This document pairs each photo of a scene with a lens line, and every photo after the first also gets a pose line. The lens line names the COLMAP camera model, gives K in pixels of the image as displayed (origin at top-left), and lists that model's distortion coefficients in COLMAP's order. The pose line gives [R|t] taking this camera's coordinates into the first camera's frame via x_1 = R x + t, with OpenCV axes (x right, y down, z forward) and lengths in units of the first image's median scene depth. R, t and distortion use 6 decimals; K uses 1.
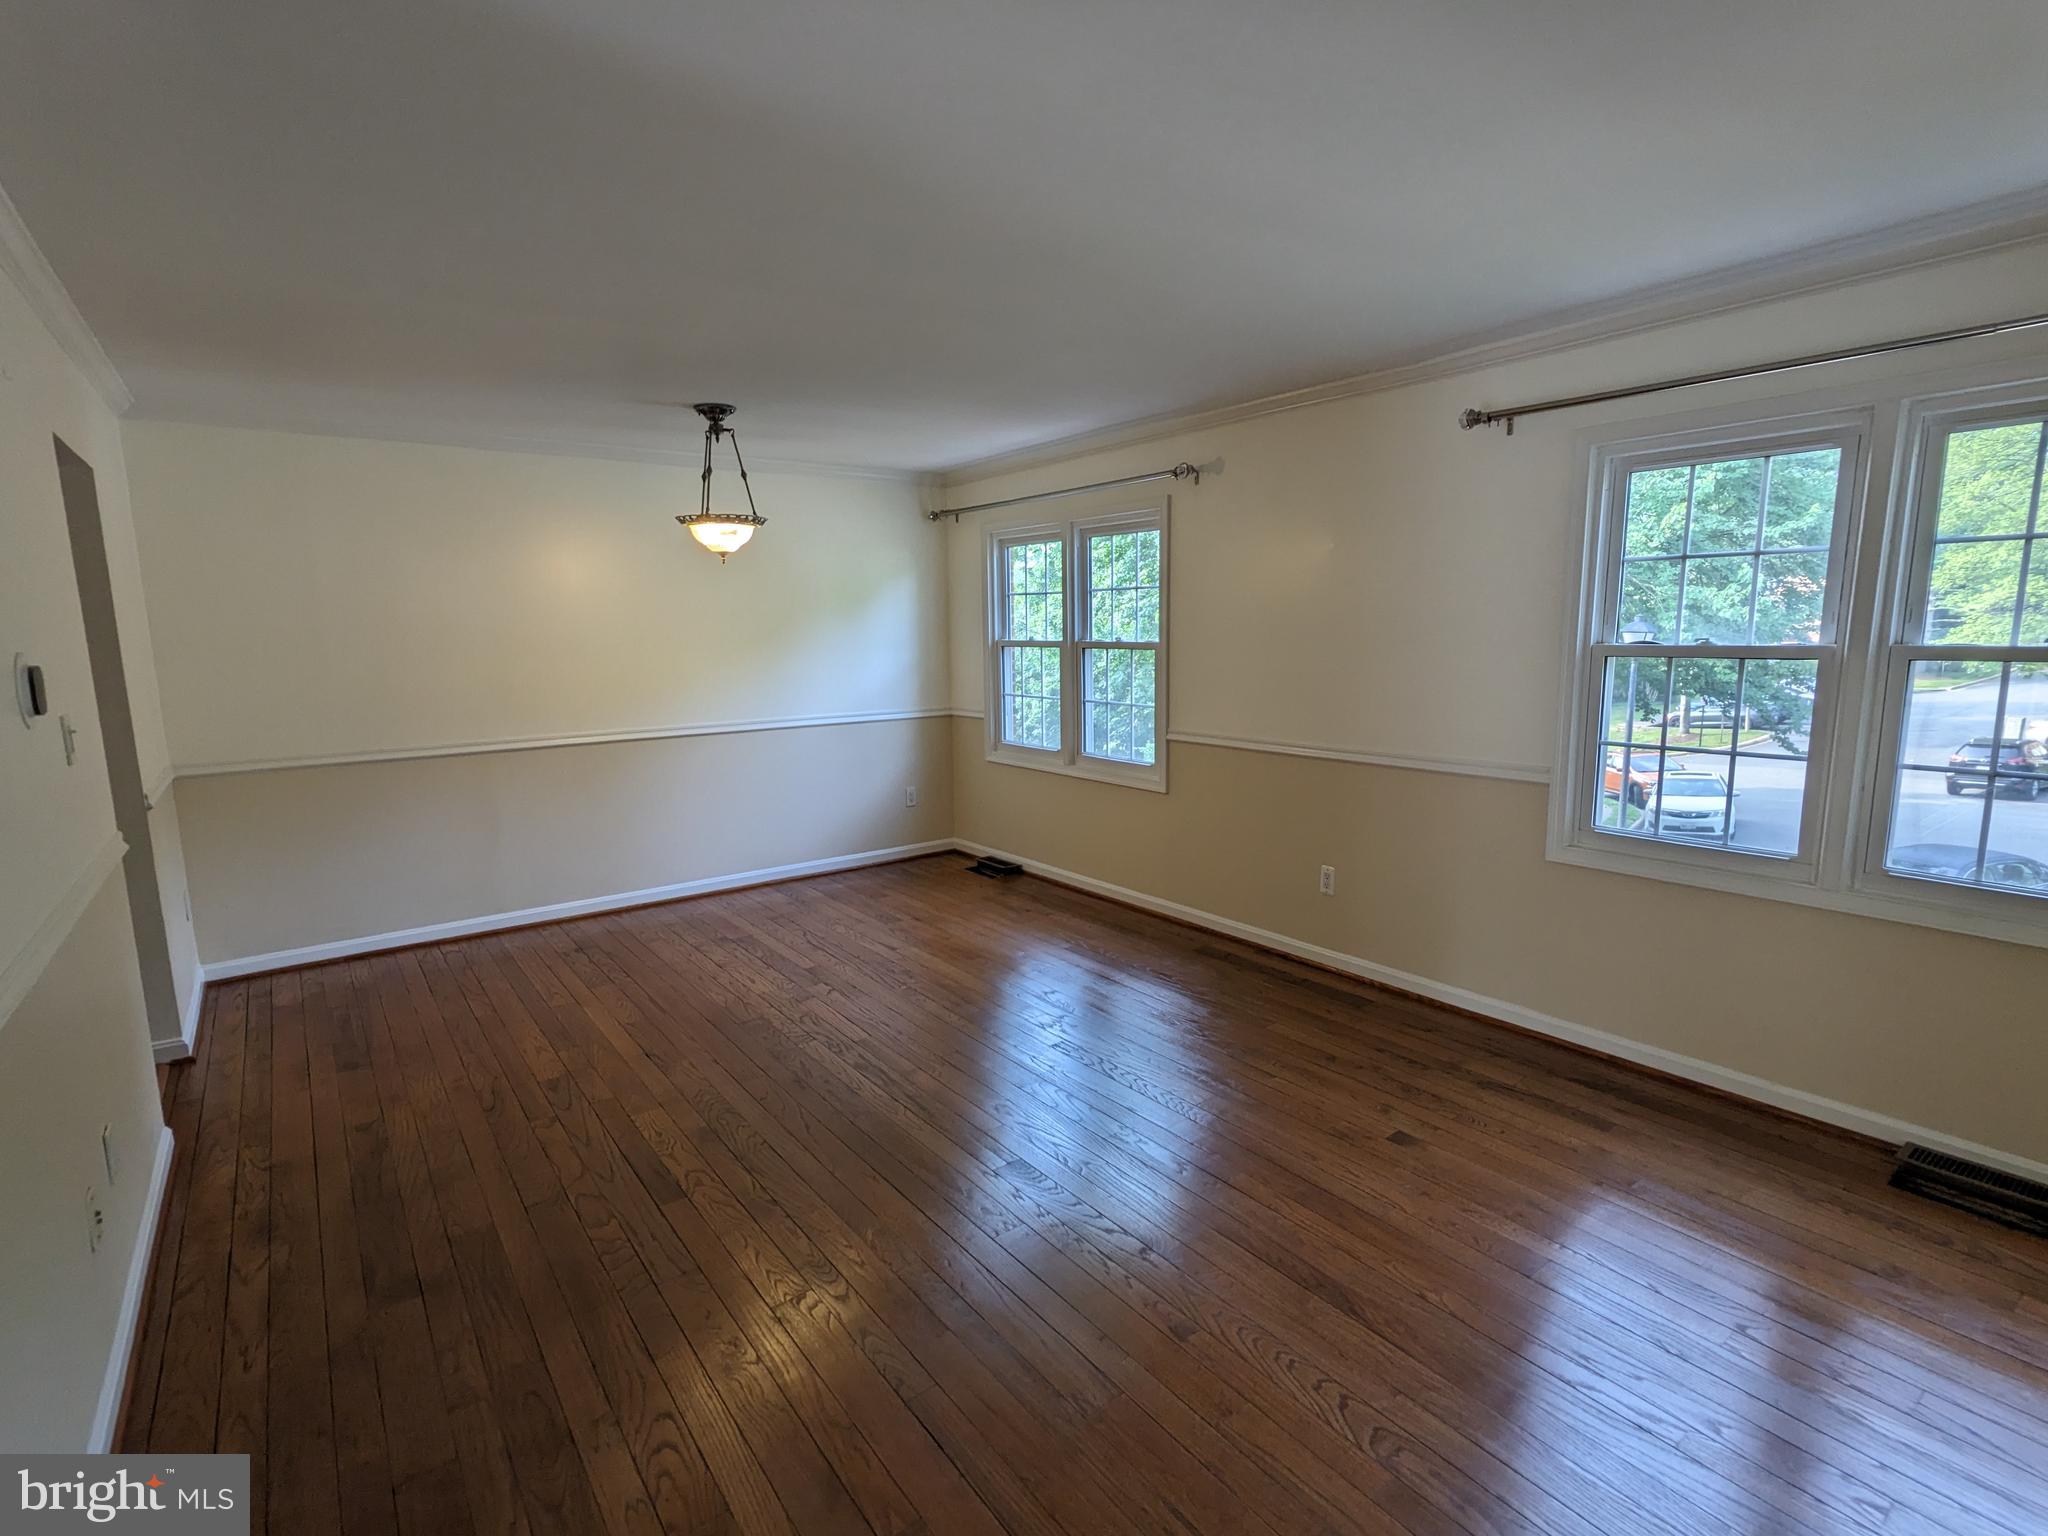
lens RADIAL K [[987.8, 0, 1018.6], [0, 987.8, 765.9], [0, 0, 1]] dist [0.032470, 0.000017]
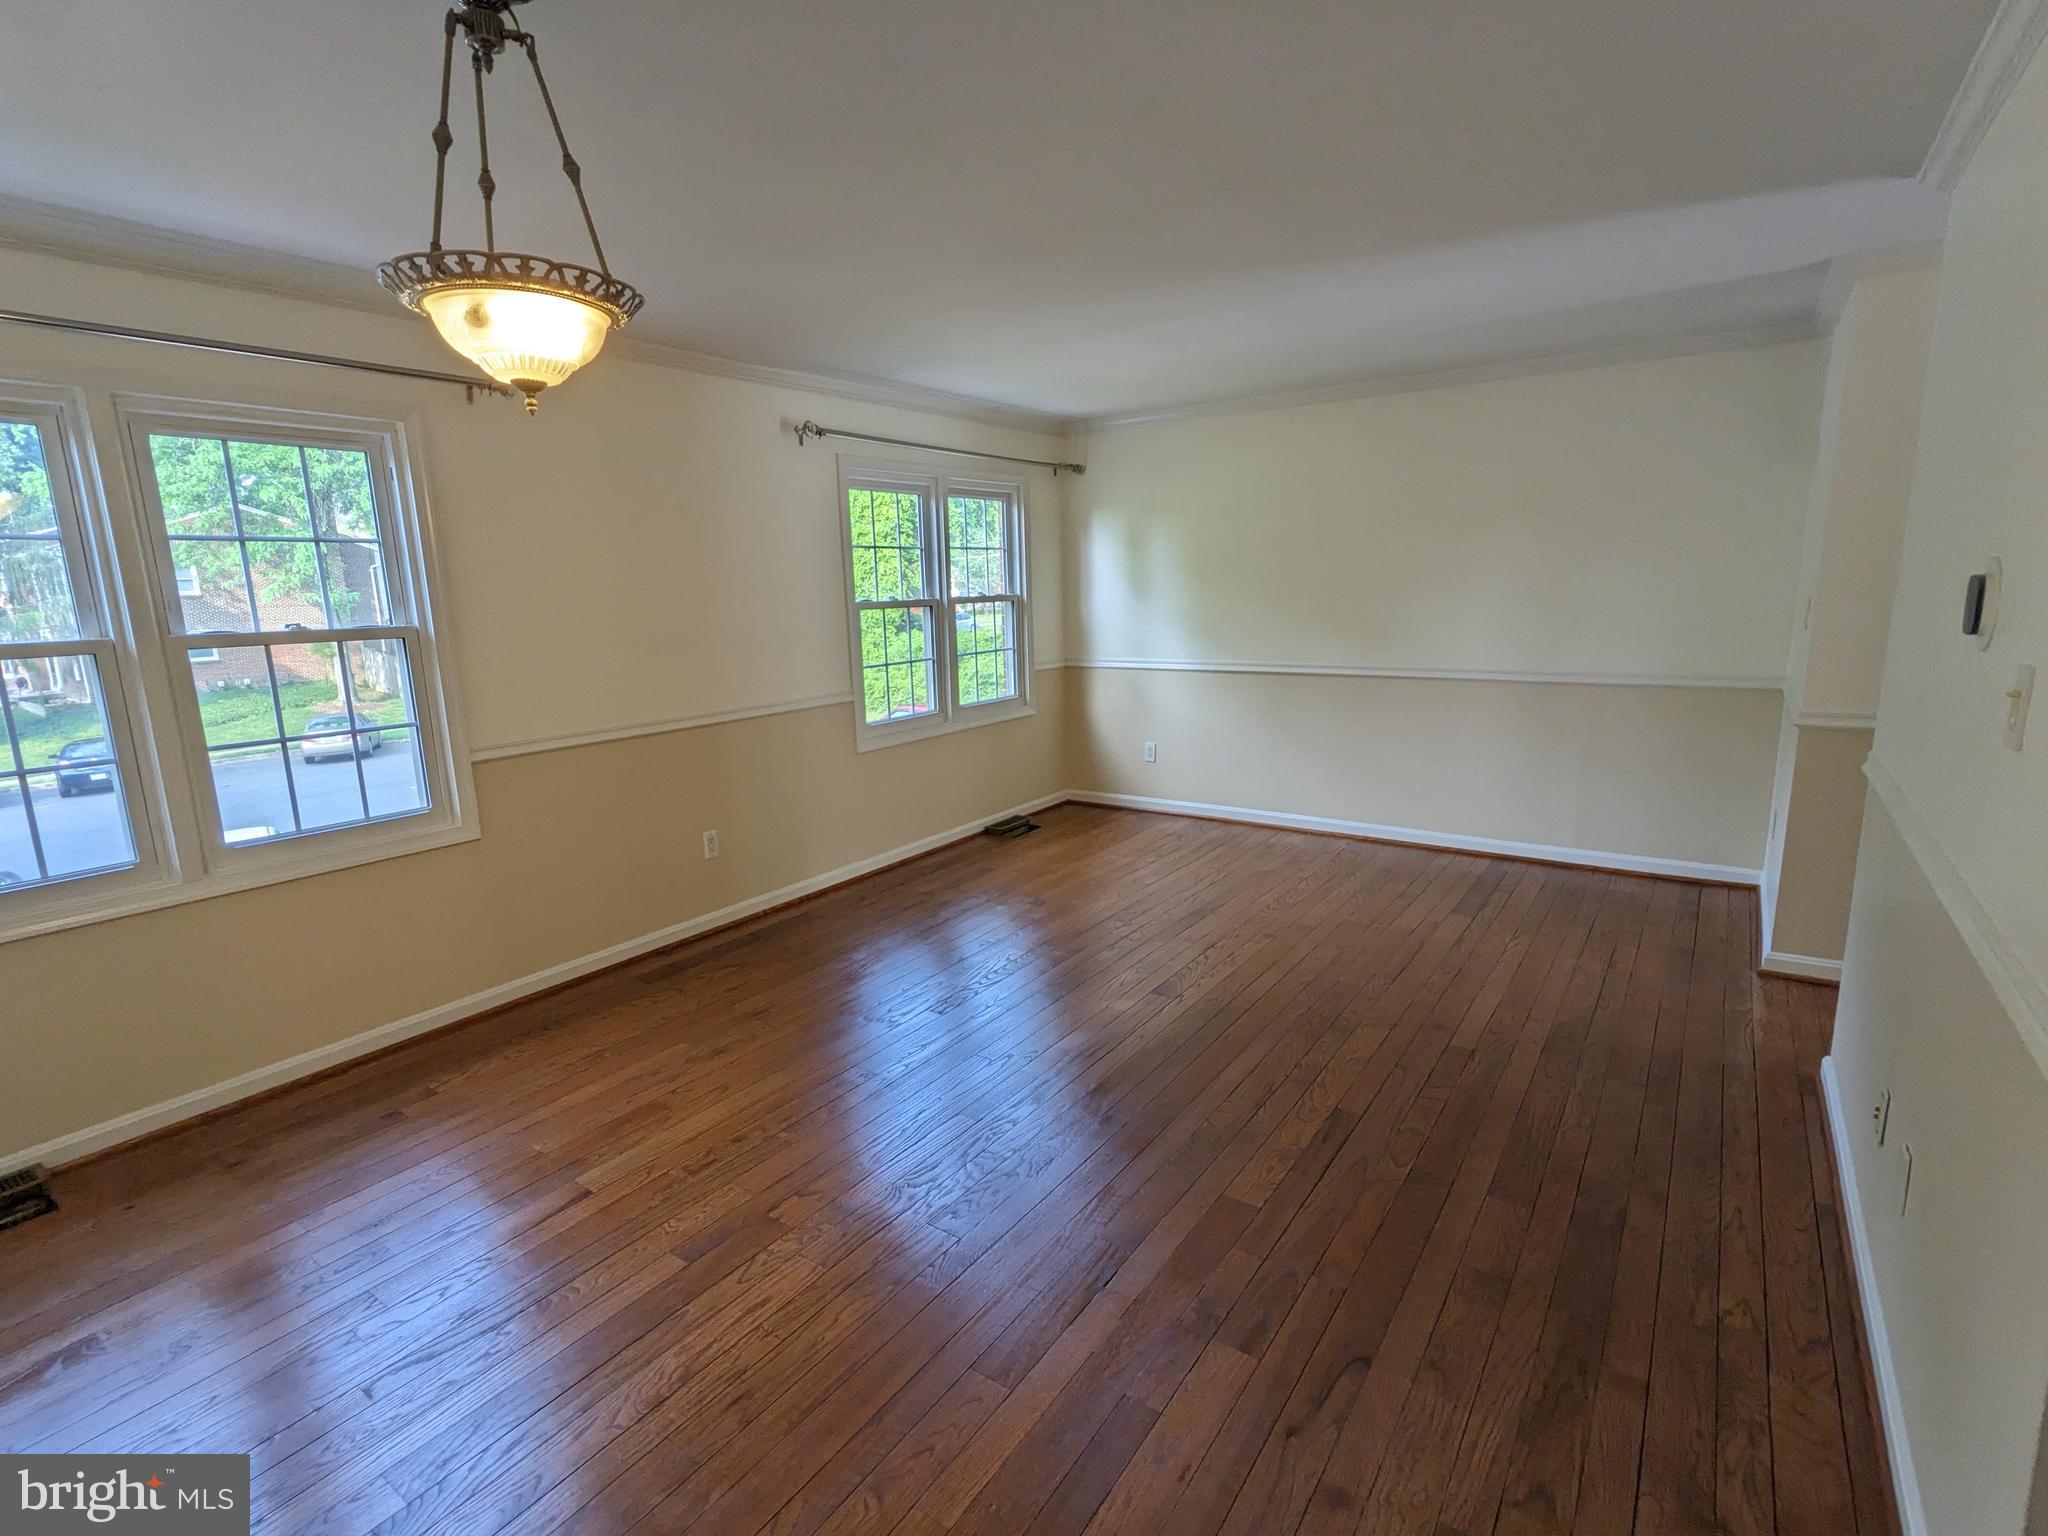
lens RADIAL K [[987.8, 0, 1016.8], [0, 987.8, 769.2], [0, 0, 1]] dist [0.032470, 0.000017]
pose [[-0.288375, -0.160590, 0.943955, -0.806286], [0.170603, 0.961444, 0.215684, -0.138793], [-0.942197, 0.223239, -0.249860, 1.036875]]
